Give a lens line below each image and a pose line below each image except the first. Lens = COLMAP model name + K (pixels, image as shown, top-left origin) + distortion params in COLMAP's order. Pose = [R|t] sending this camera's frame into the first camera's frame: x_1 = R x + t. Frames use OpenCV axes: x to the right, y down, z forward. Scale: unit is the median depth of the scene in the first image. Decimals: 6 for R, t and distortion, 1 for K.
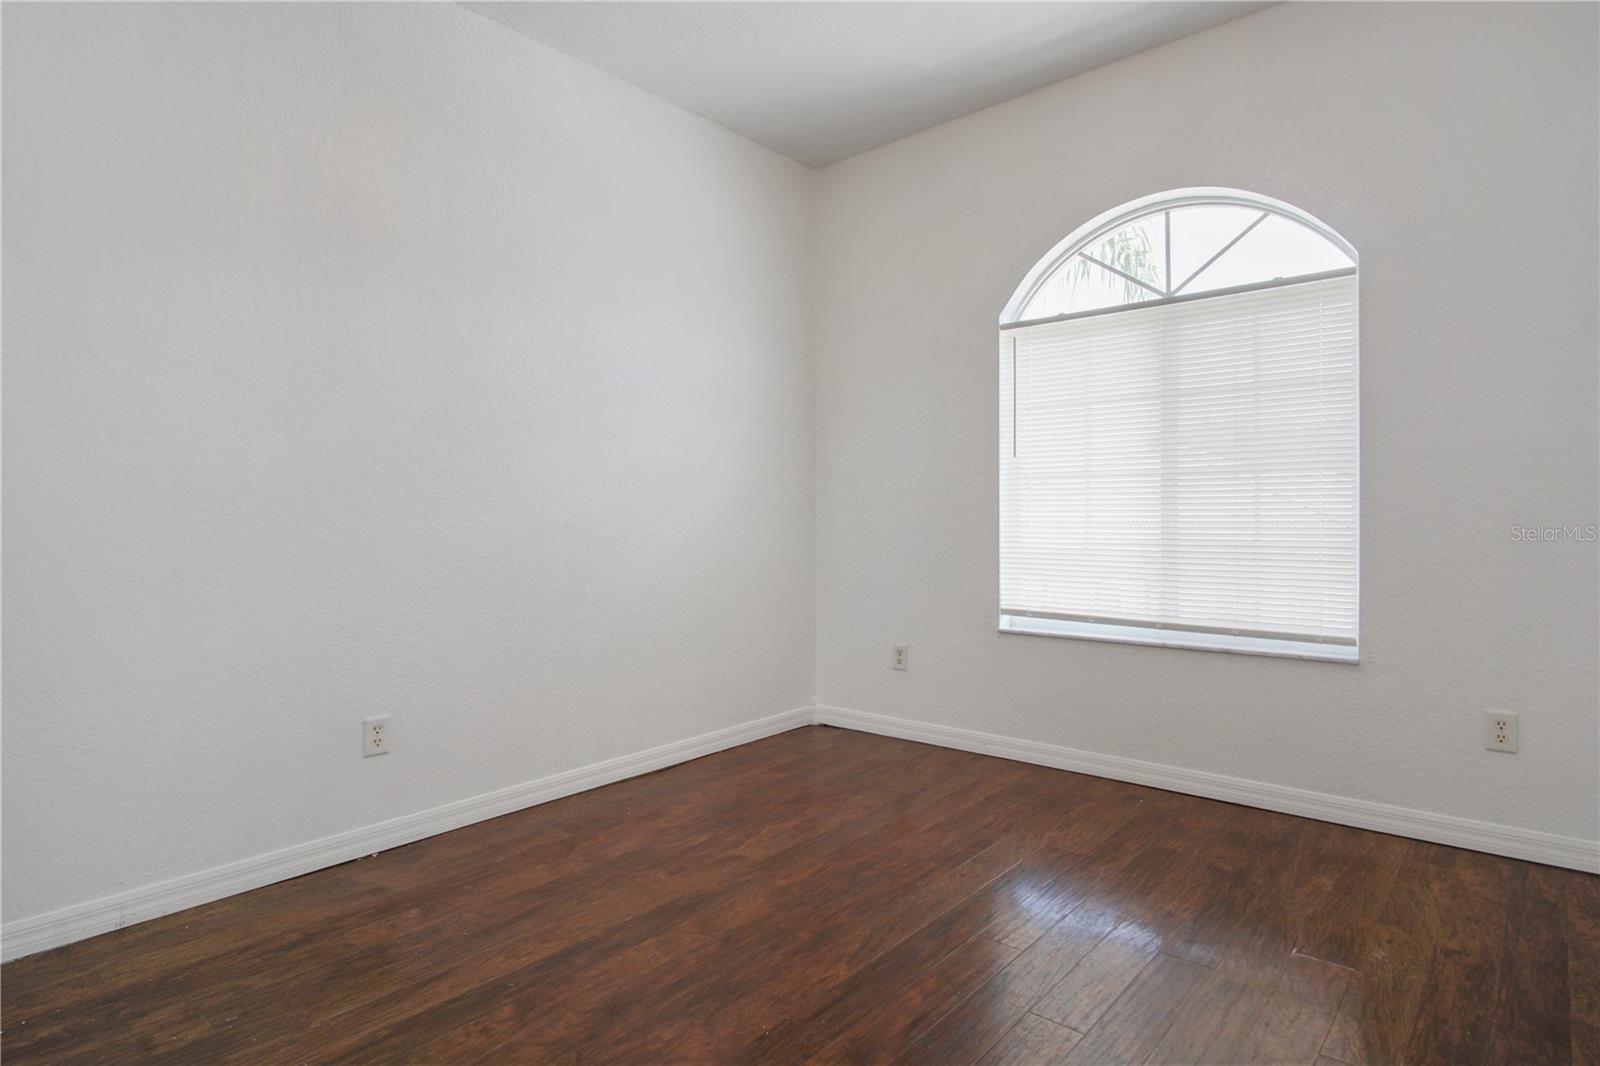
lens RADIAL K [[869.8, 0, 804.1], [0, 869.8, 527.2], [0, 0, 1]] dist [0.012610, -0.004415]
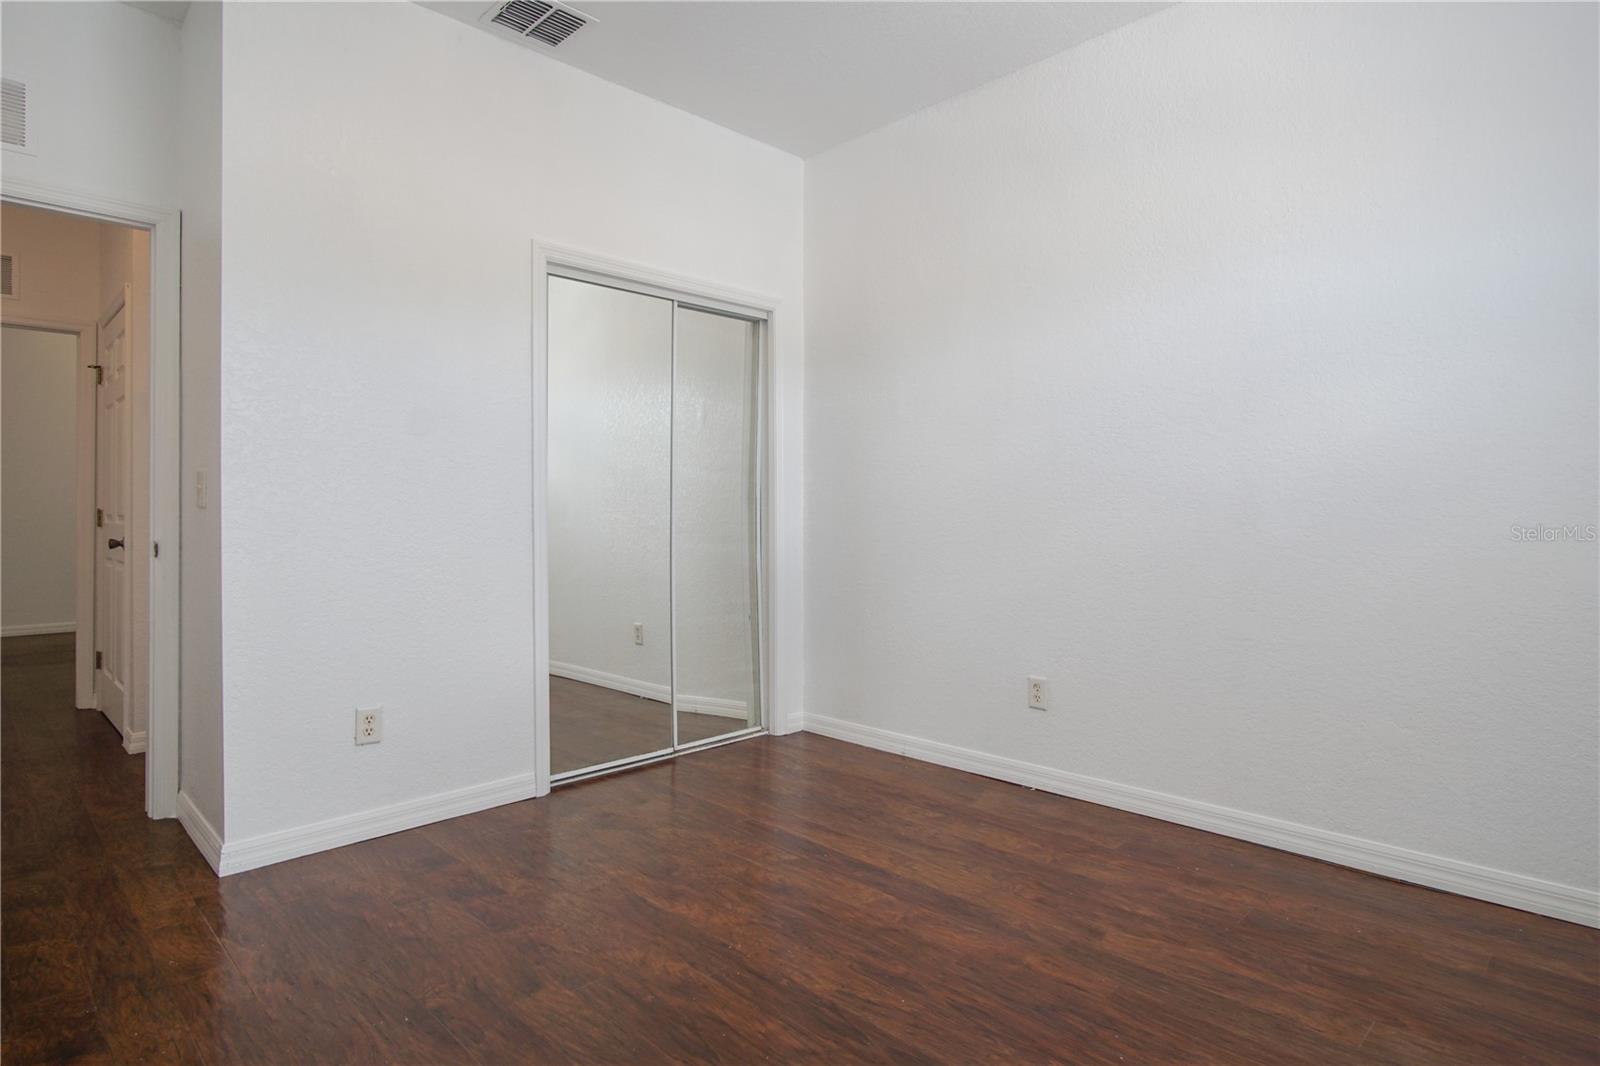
lens RADIAL K [[869.8, 0, 804.2], [0, 869.8, 525.4], [0, 0, 1]] dist [0.012610, -0.004415]
pose [[-0.085688, 0.020864, -0.996104, 0.760435], [-0.009689, 0.999716, 0.021773, -0.015352], [0.996275, 0.011517, -0.085462, 0.809780]]
